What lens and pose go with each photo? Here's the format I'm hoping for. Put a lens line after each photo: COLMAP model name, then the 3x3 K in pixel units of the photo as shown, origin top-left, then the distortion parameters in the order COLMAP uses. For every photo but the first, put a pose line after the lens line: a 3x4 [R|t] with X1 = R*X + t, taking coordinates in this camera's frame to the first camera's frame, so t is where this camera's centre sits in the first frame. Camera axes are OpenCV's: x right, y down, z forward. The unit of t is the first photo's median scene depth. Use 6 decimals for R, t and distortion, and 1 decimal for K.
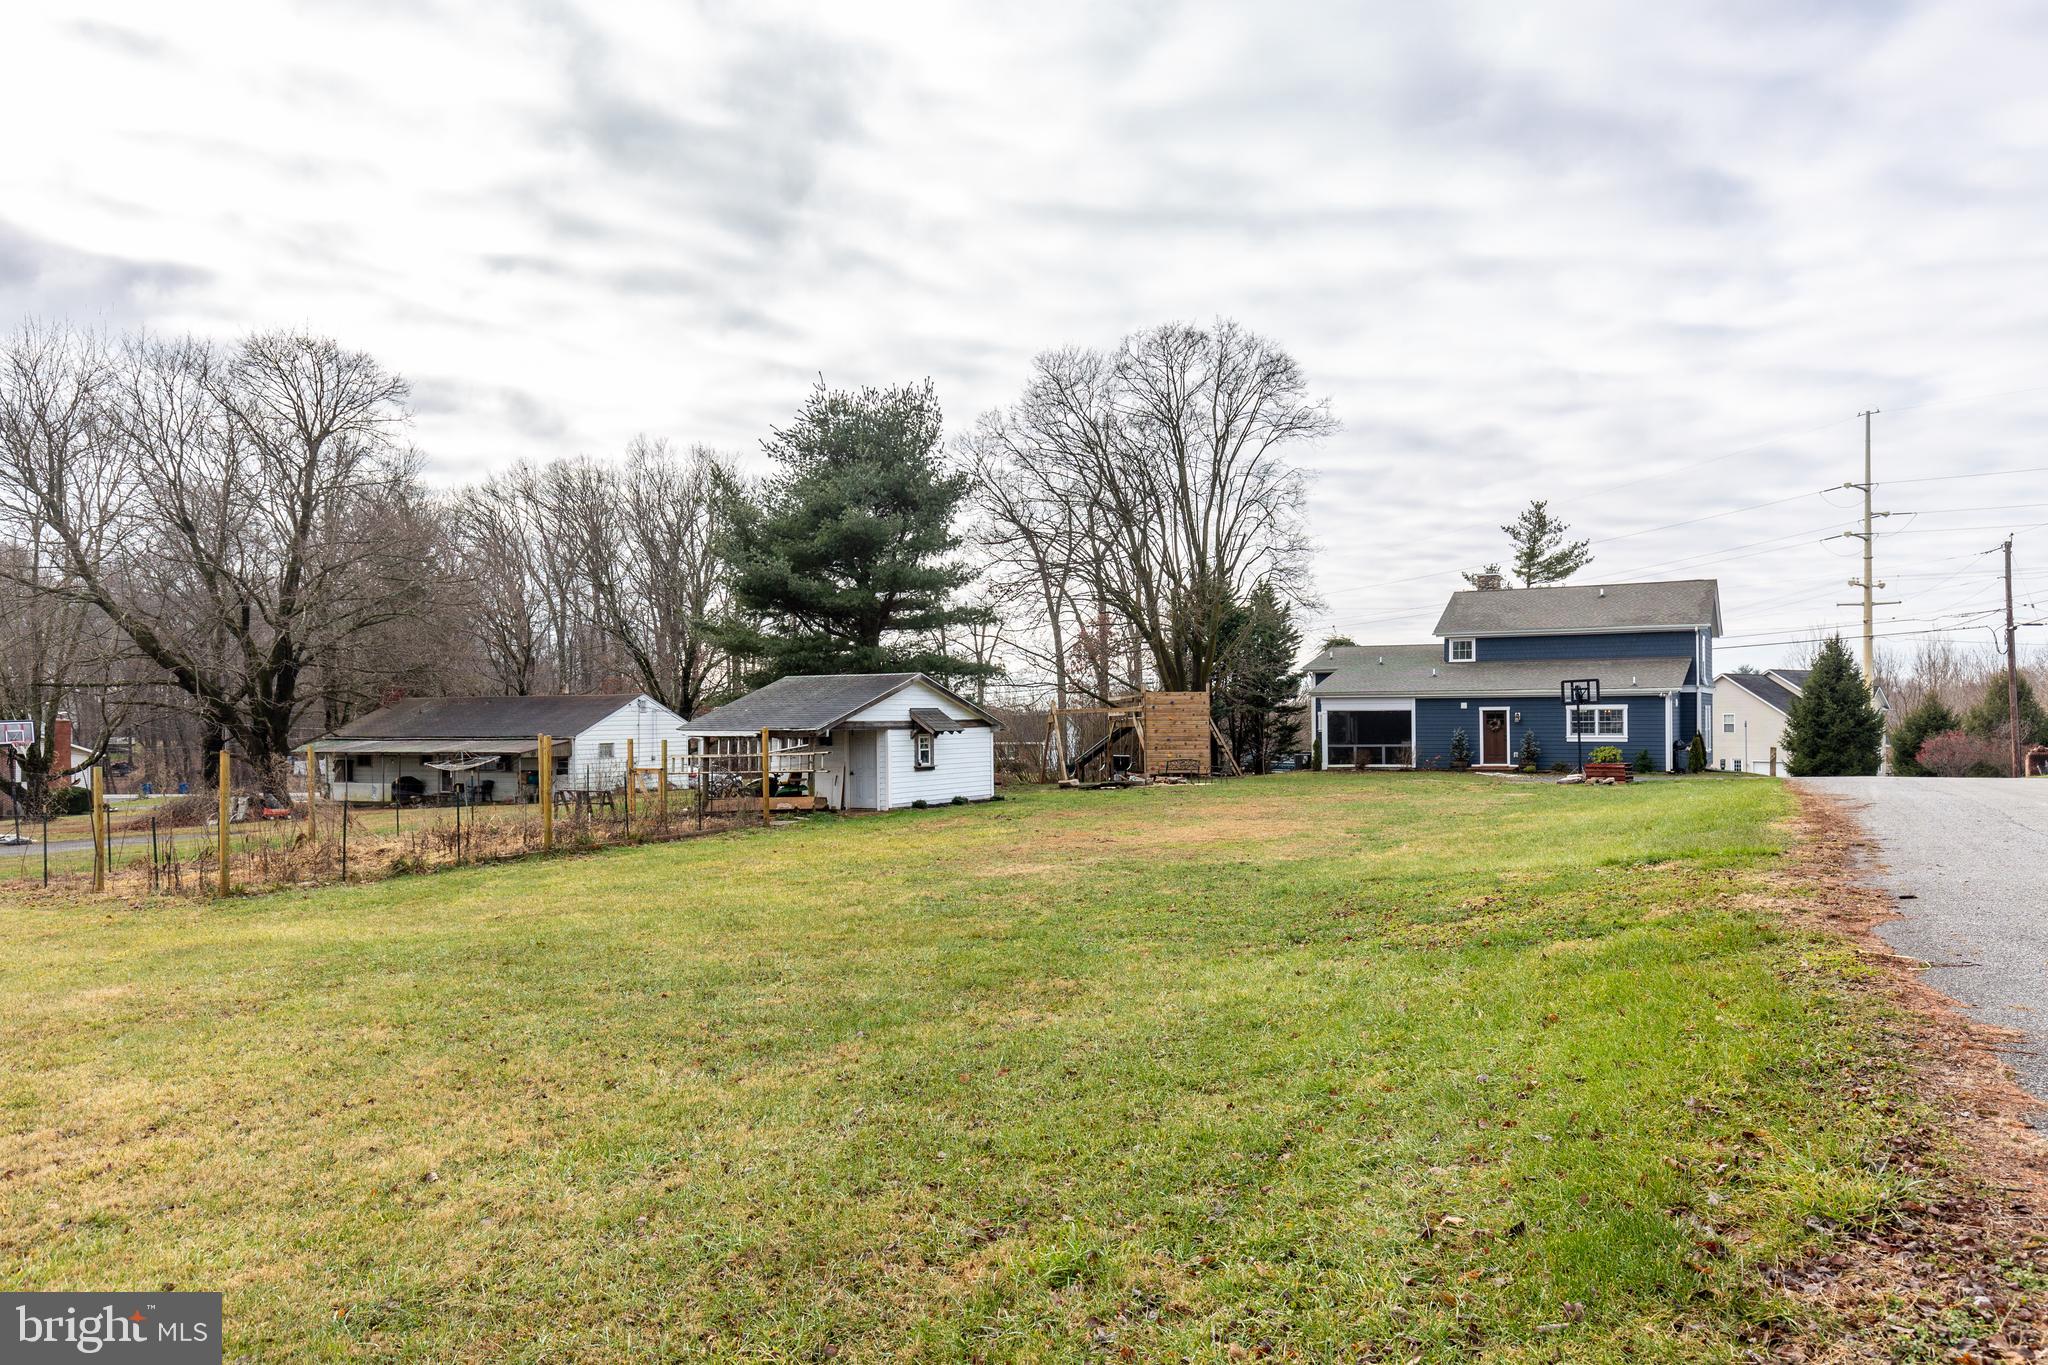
lens RADIAL K [[1408.5, 0, 1017.8], [0, 1408.5, 715.5], [0, 0, 1]] dist [-0.001572, -0.000173]
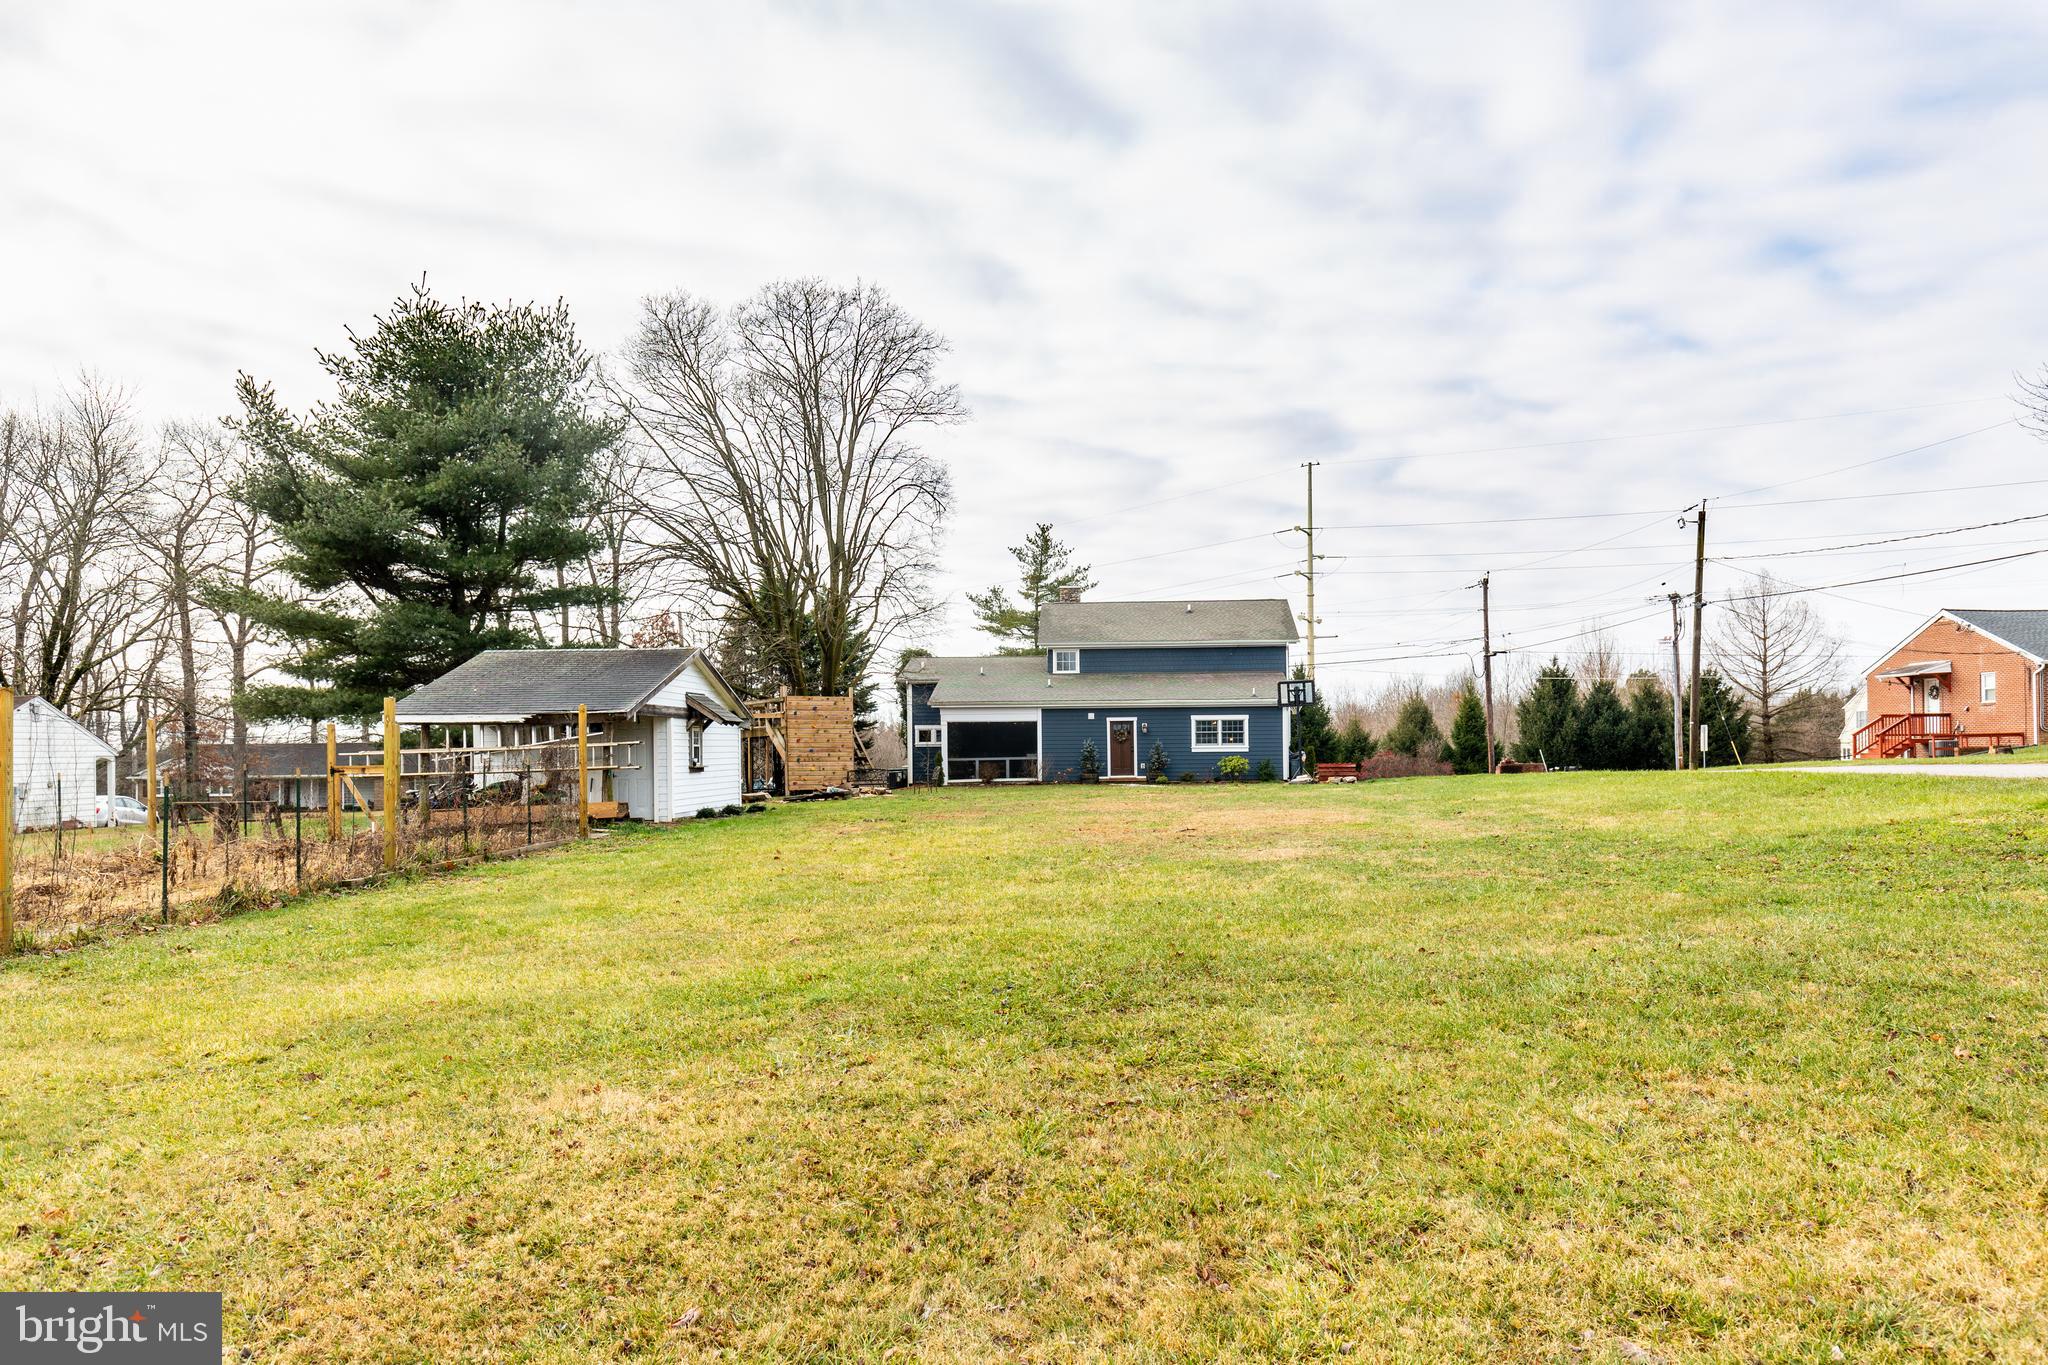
lens RADIAL K [[1463.9, 0, 1015.7], [0, 1463.9, 741.2], [0, 0, 1]] dist [-0.003981, -0.000854]
pose [[0.897695, 0.001395, 0.440615, -0.173612], [0.003038, 0.999952, -0.009355, 0.019500], [-0.440606, 0.009737, 0.897648, 0.120125]]
